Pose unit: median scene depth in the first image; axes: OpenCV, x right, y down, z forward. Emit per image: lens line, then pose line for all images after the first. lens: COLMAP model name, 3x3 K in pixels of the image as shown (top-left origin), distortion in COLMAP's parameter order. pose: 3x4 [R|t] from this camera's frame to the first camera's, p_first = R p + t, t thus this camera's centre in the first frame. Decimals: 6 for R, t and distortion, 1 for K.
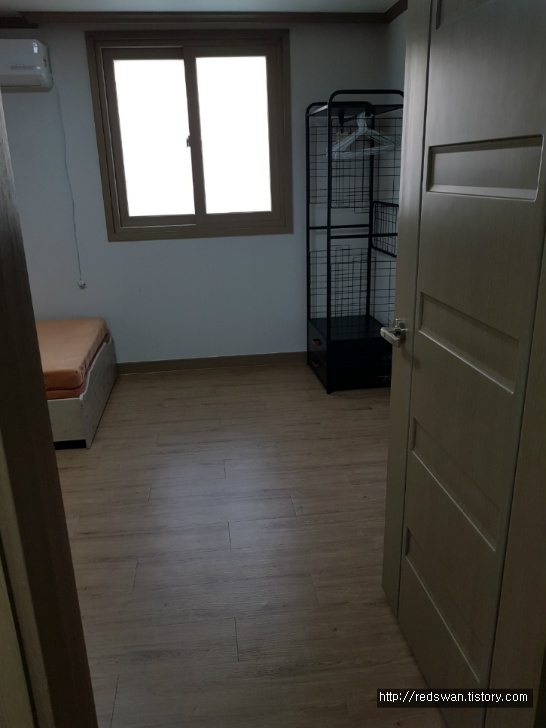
lens RADIAL K [[563.8, 0, 272.9], [0, 563.8, 361.9], [0, 0, 1]] dist [-0.008411, -0.007107]
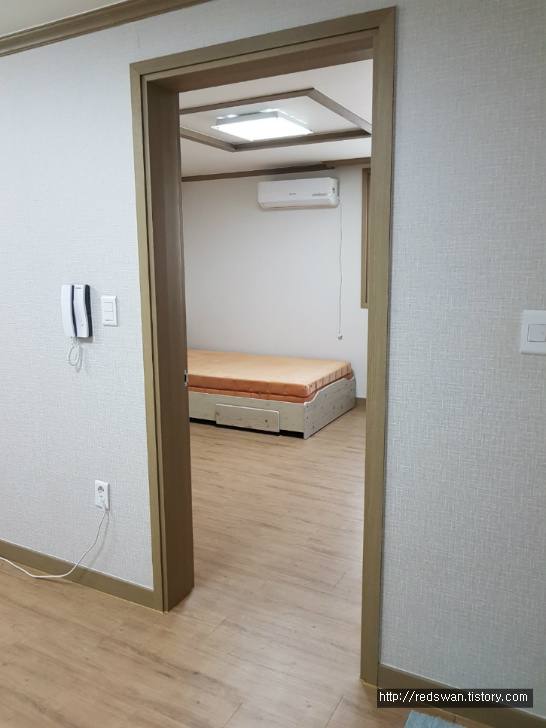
lens RADIAL K [[563.8, 0, 282.9], [0, 563.8, 353.6], [0, 0, 1]] dist [-0.008411, -0.007107]
pose [[0.830499, 0.106225, -0.546797, 0.380134], [-0.184878, 0.978567, -0.090697, 0.070381], [0.525444, 0.176415, 0.832338, -0.286563]]
